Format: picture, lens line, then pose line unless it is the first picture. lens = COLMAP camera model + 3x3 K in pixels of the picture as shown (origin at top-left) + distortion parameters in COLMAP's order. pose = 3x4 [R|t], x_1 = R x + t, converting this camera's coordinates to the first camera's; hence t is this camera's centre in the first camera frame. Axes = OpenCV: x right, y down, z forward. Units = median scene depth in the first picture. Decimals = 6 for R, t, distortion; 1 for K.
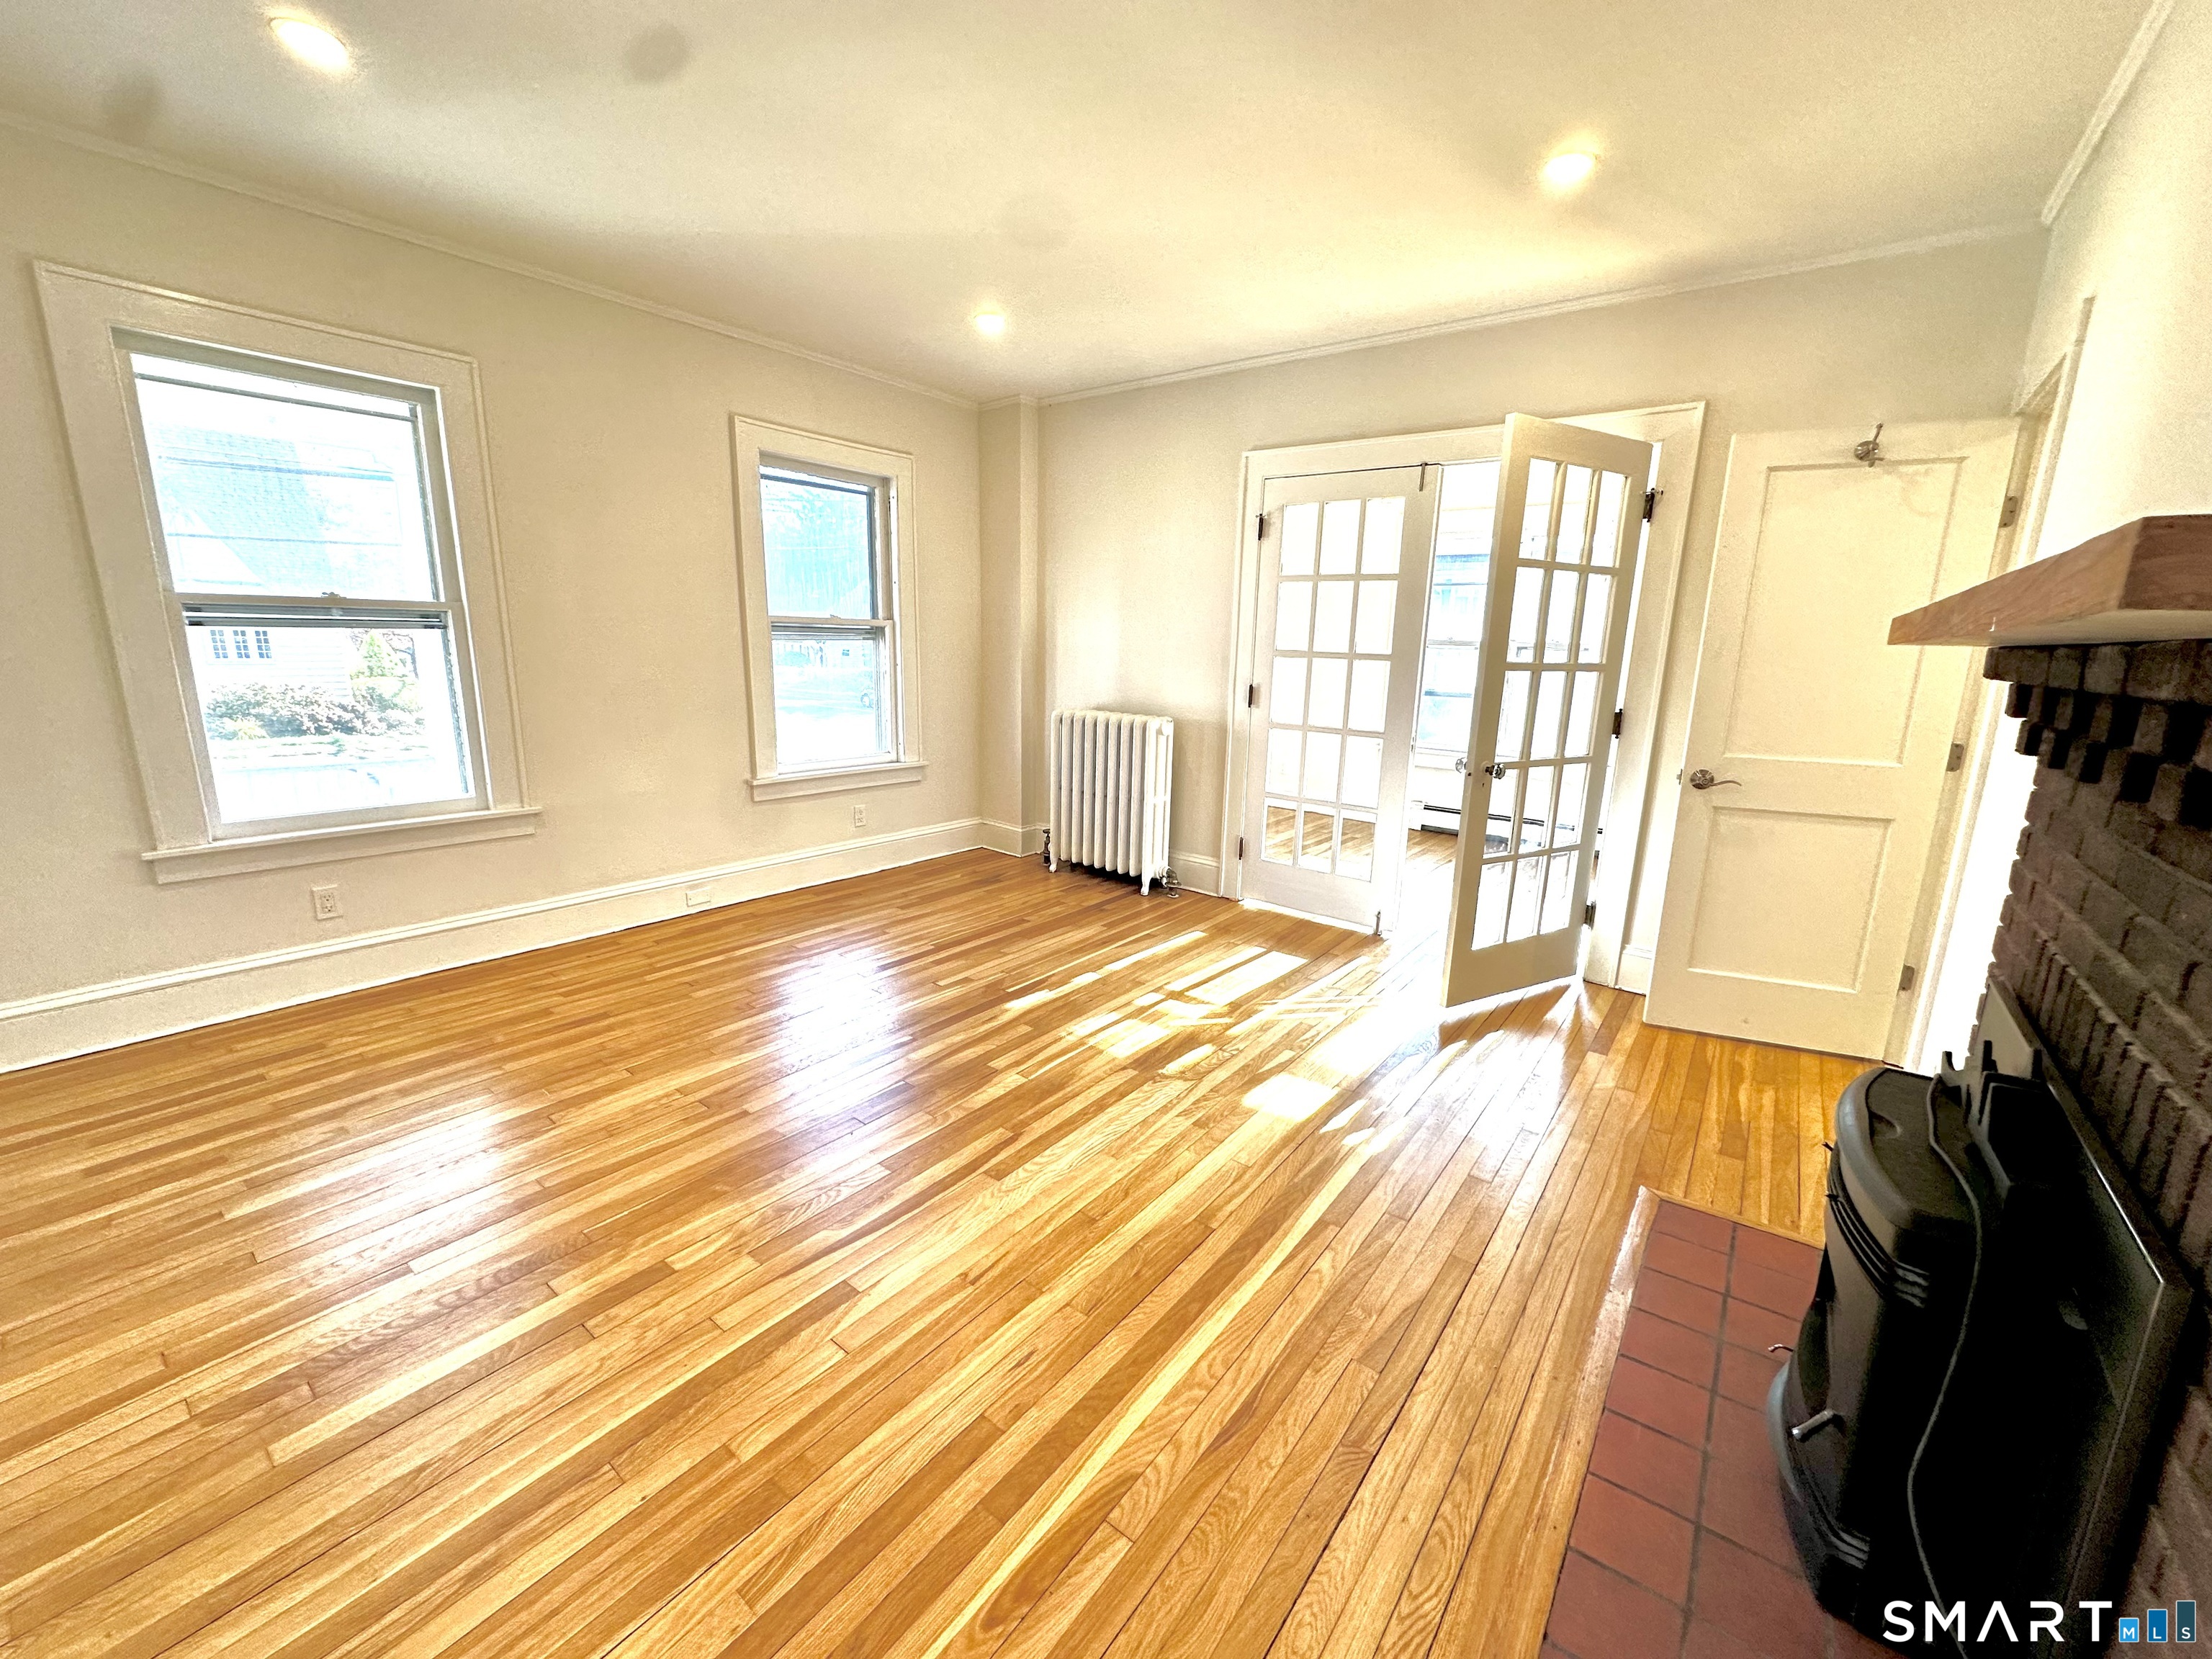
lens RADIAL K [[884.1, 0, 1106.1], [0, 884.1, 826.7], [0, 0, 1]] dist [-0.002204, 0.000727]
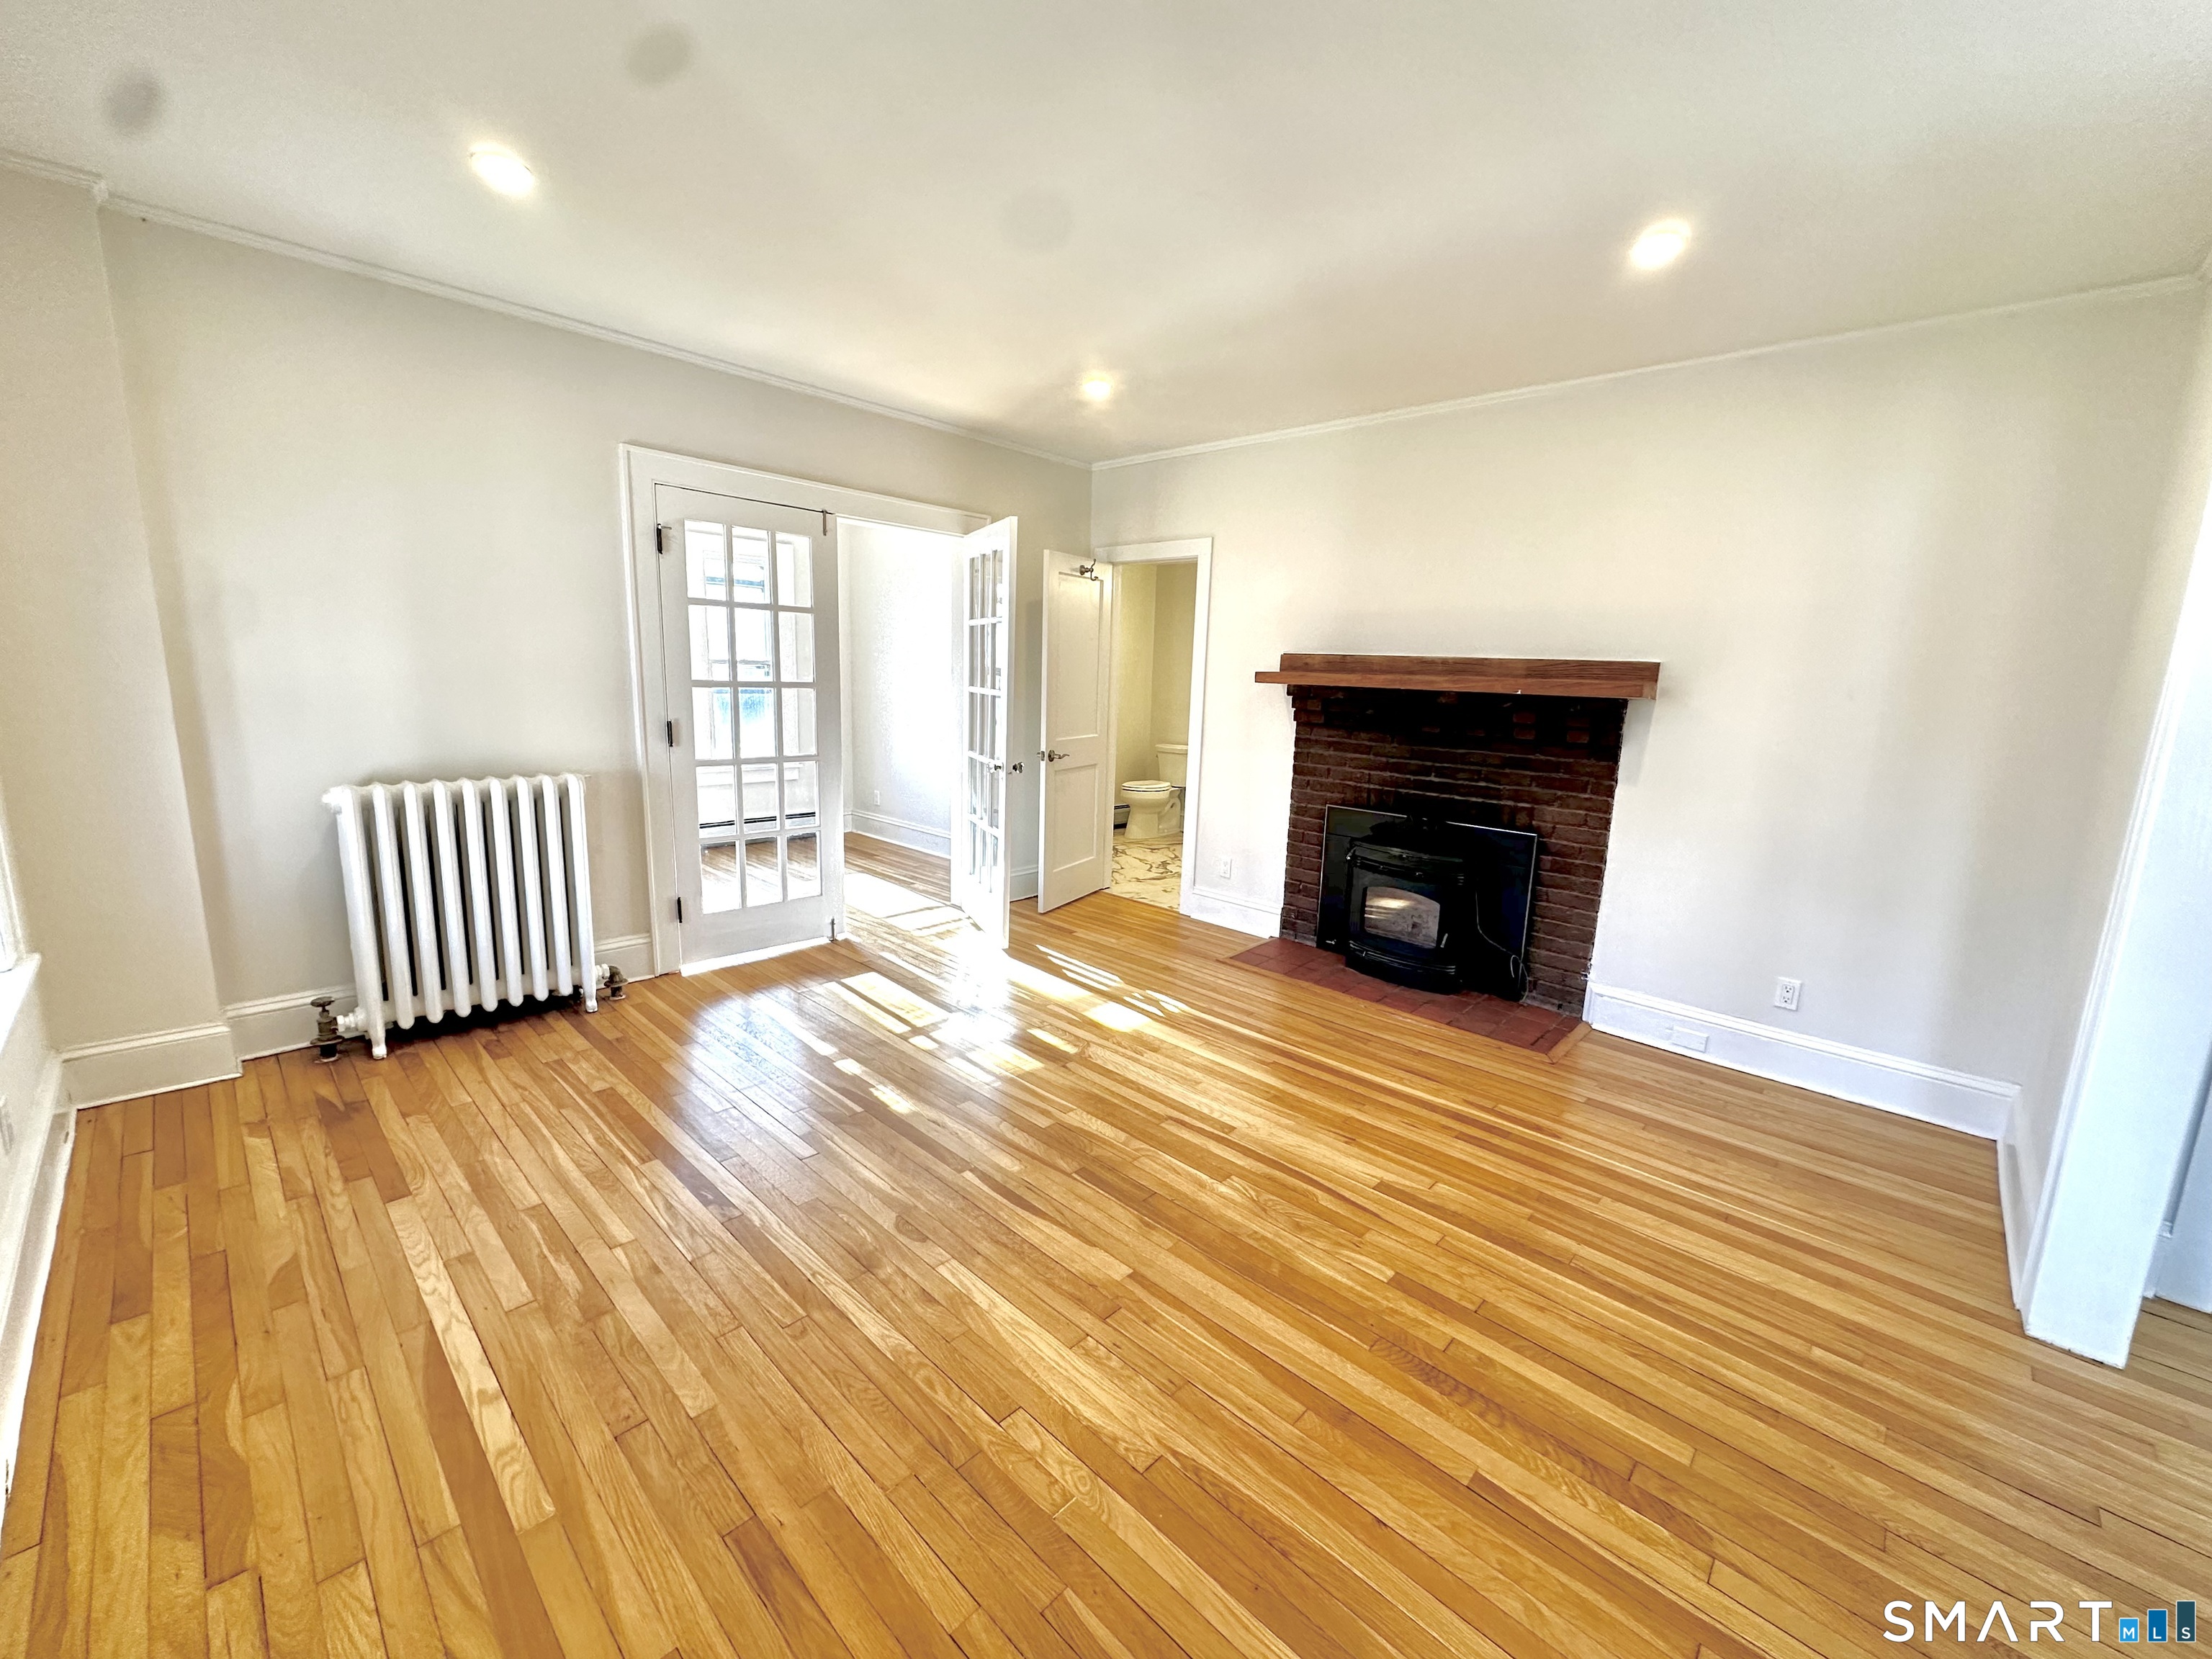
lens RADIAL K [[884.1, 0, 1103.2], [0, 884.1, 828.1], [0, 0, 1]] dist [-0.002204, 0.000727]
pose [[0.100992, -0.200568, 0.974460, -1.009244], [0.177730, 0.967350, 0.180685, -0.215750], [-0.978883, 0.154943, 0.133342, 0.749972]]
